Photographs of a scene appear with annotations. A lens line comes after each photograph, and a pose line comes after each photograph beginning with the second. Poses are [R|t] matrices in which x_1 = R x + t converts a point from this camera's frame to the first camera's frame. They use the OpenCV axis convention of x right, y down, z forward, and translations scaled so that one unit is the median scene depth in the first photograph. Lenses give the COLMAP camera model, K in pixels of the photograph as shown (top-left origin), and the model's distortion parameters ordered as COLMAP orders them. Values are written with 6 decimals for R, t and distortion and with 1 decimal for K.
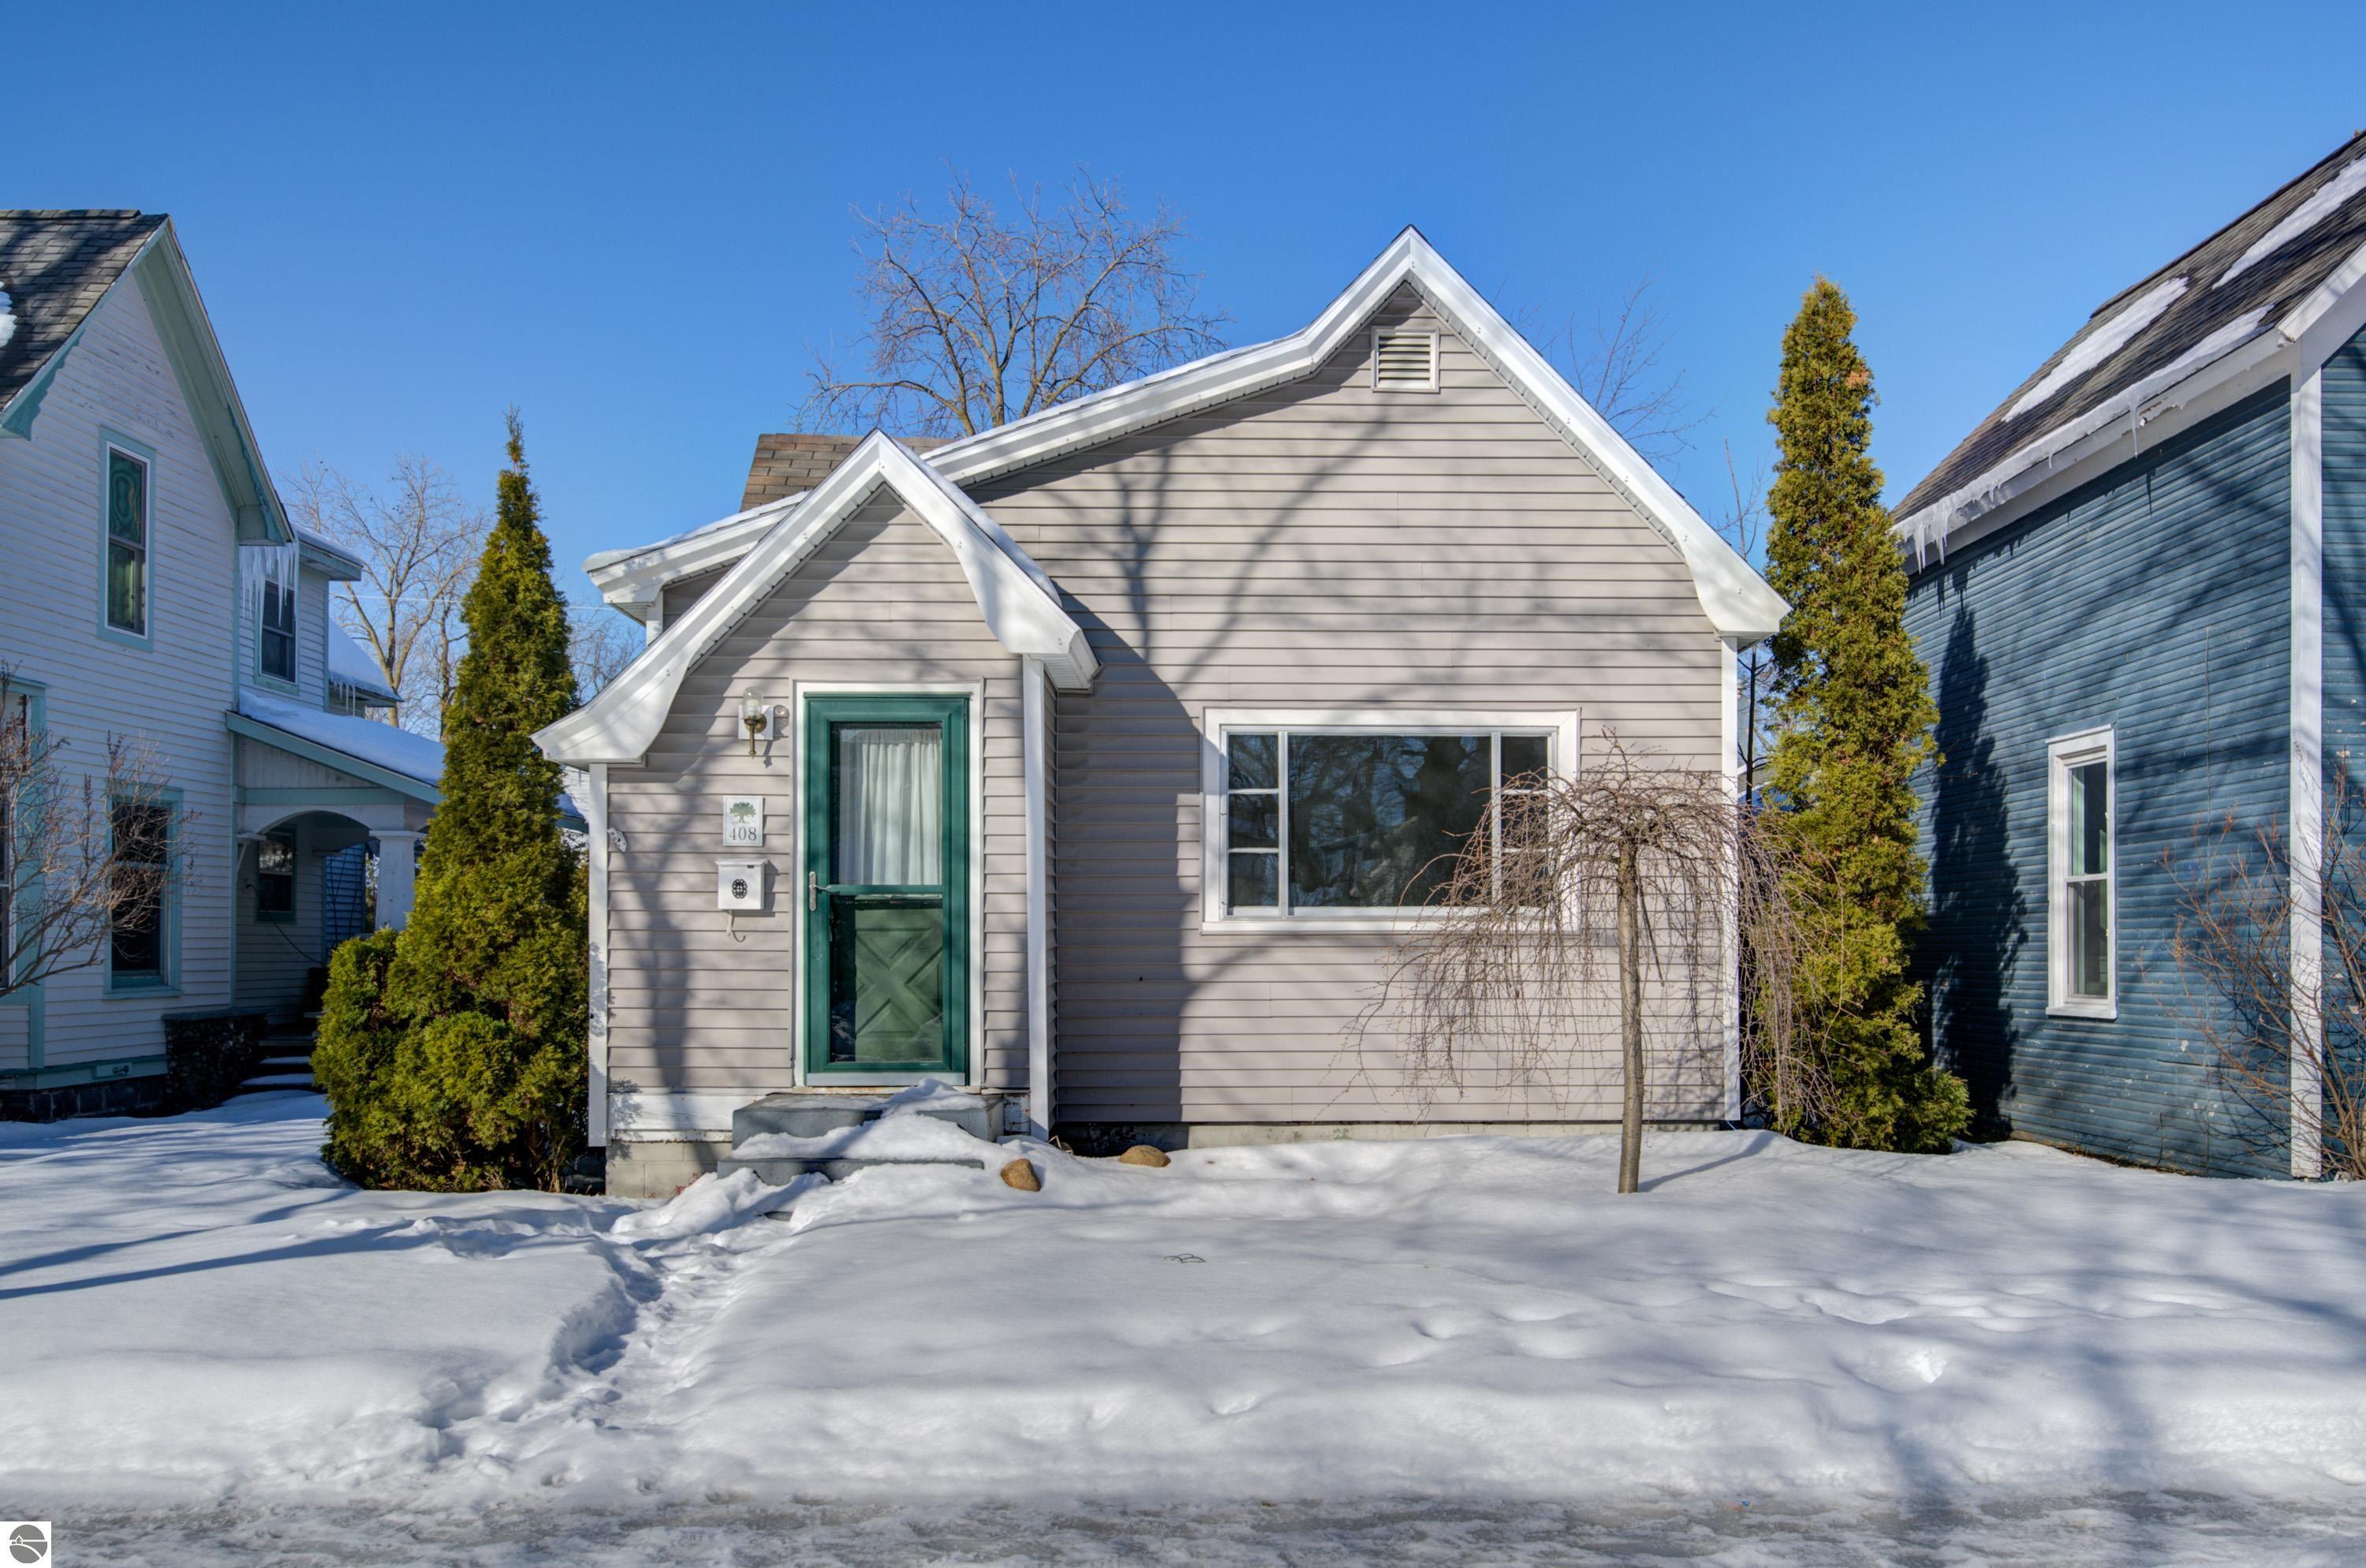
lens RADIAL K [[2007.9, 0, 1218.7], [0, 2007.9, 895.4], [0, 0, 1]] dist [0.005187, 0.000904]
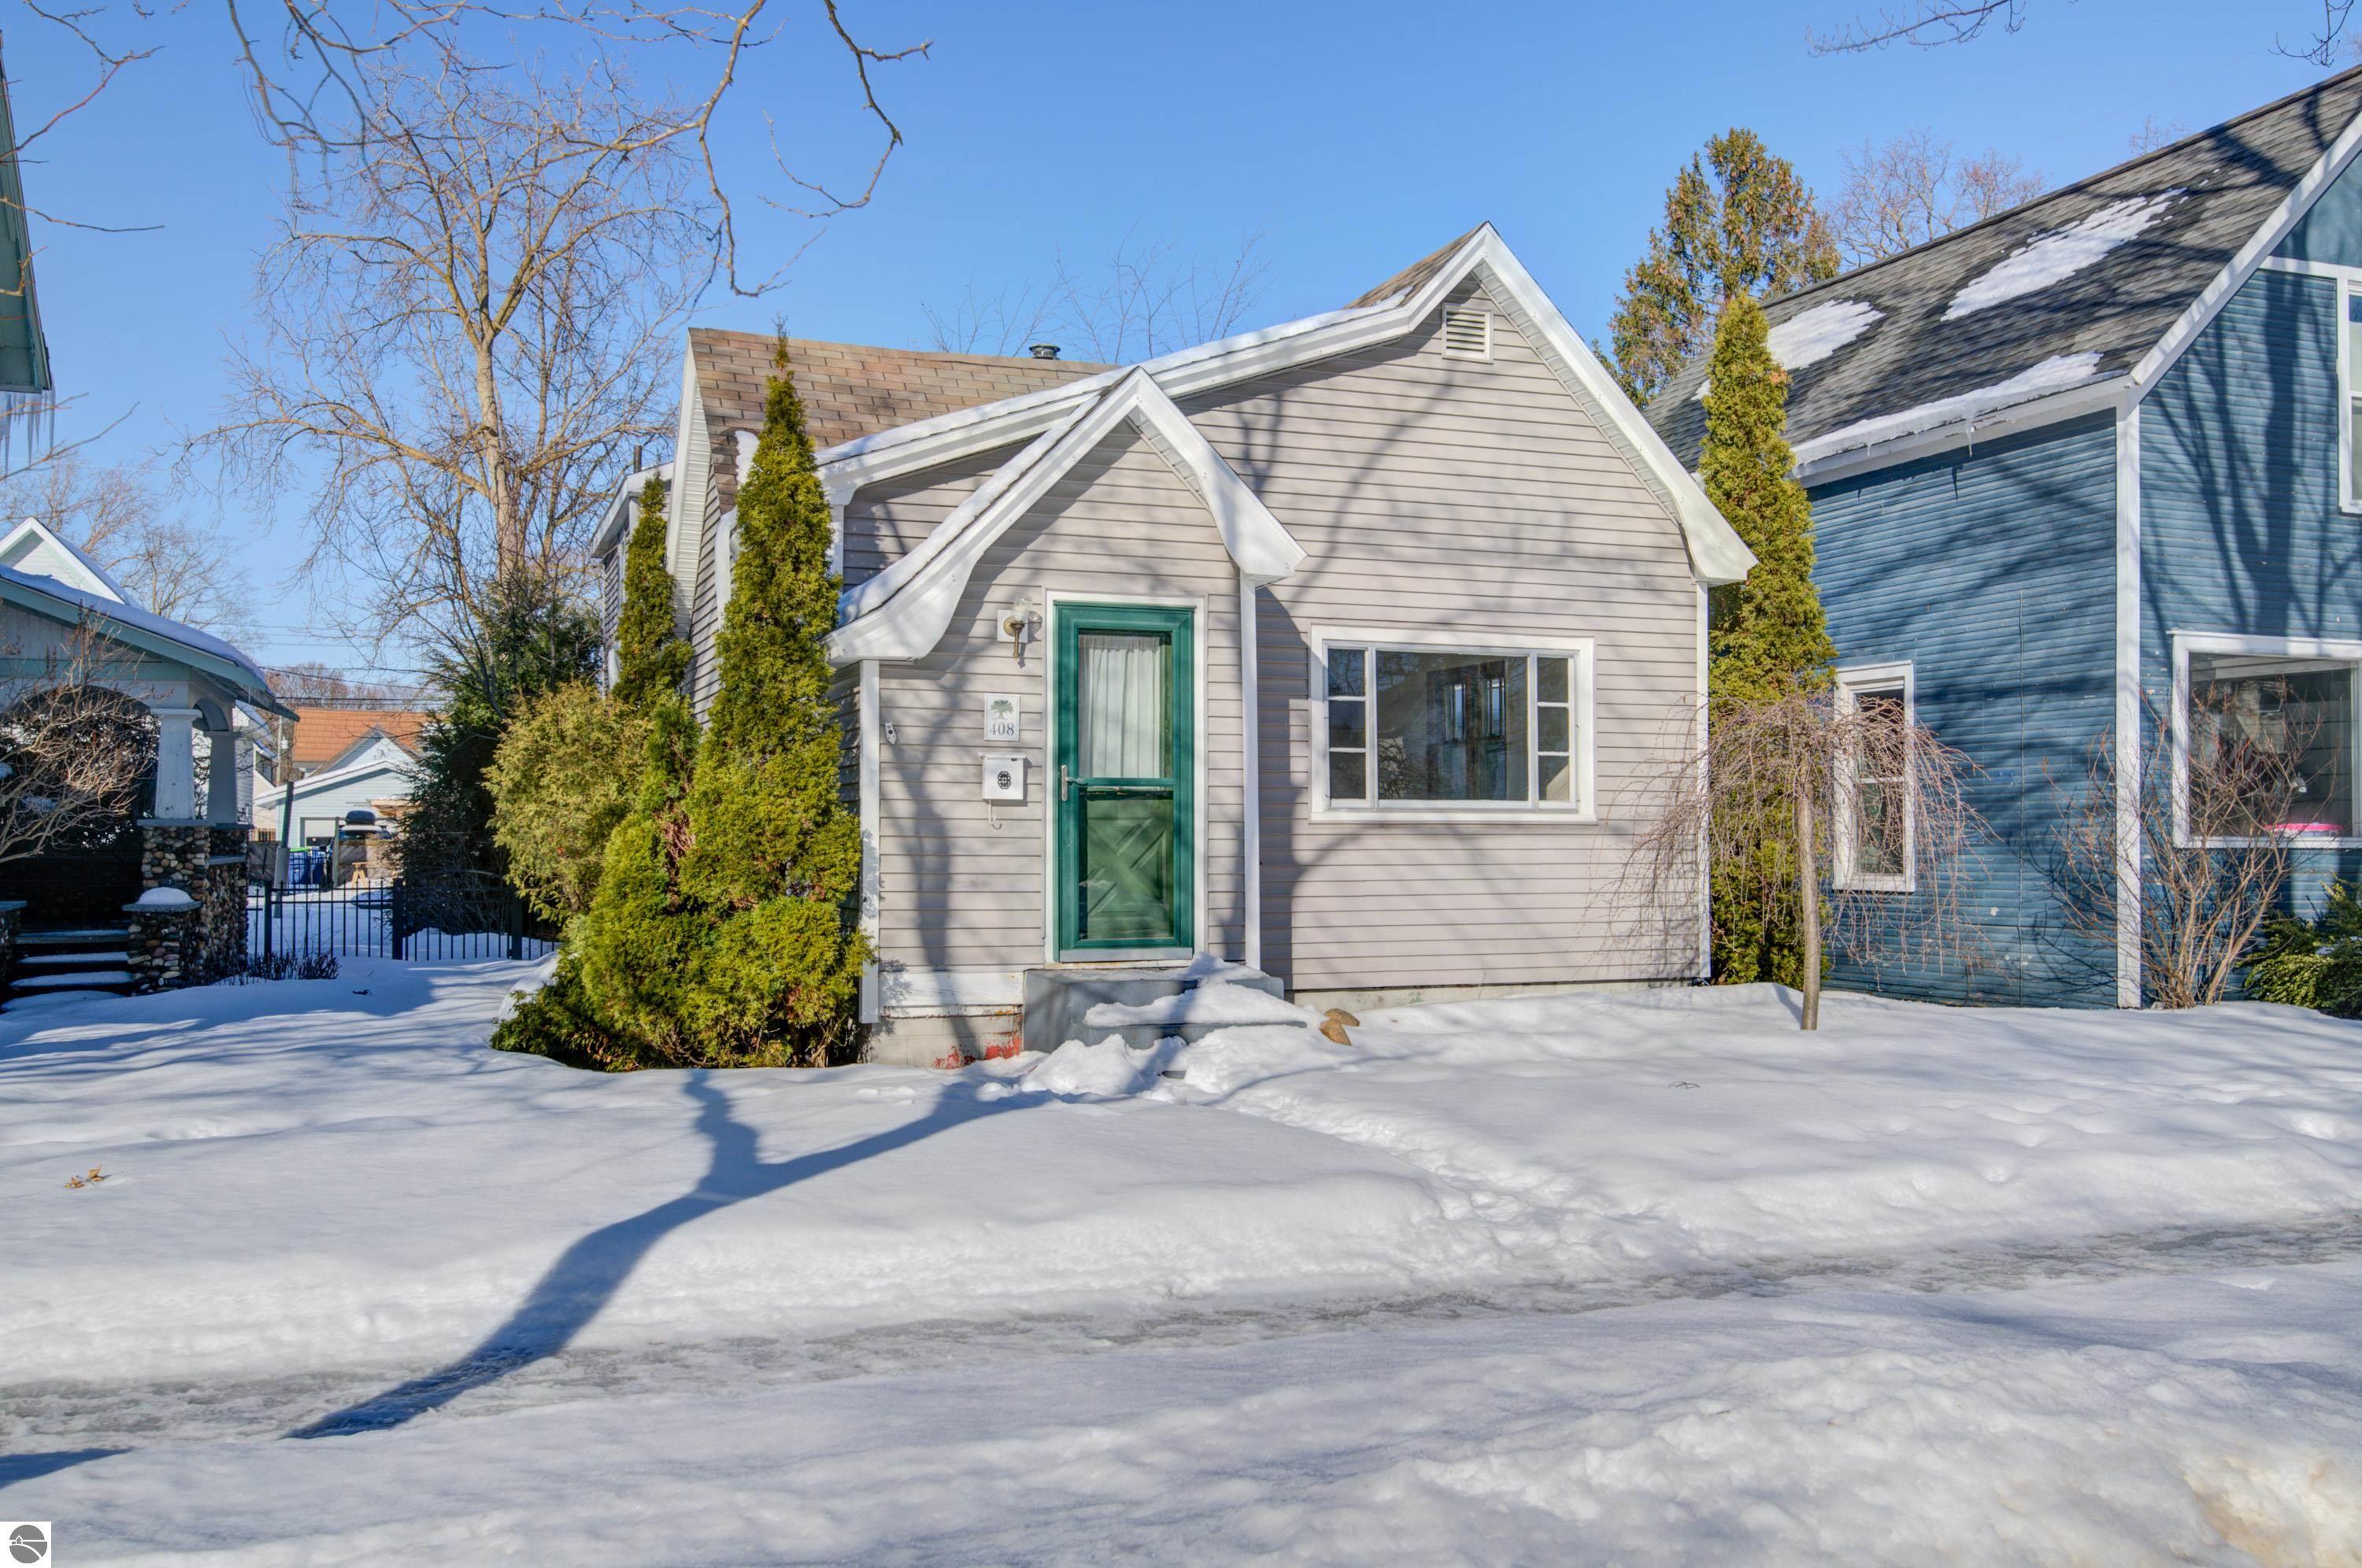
lens RADIAL K [[1985.0, 0, 1171.0], [0, 1985.0, 759.0], [0, 0, 1]] dist [0.006863, 0.004768]
pose [[0.942699, 0.013658, 0.333365, -0.475607], [-0.009325, 0.999850, -0.014595, 0.000038], [-0.333515, 0.010650, 0.942685, -0.033298]]
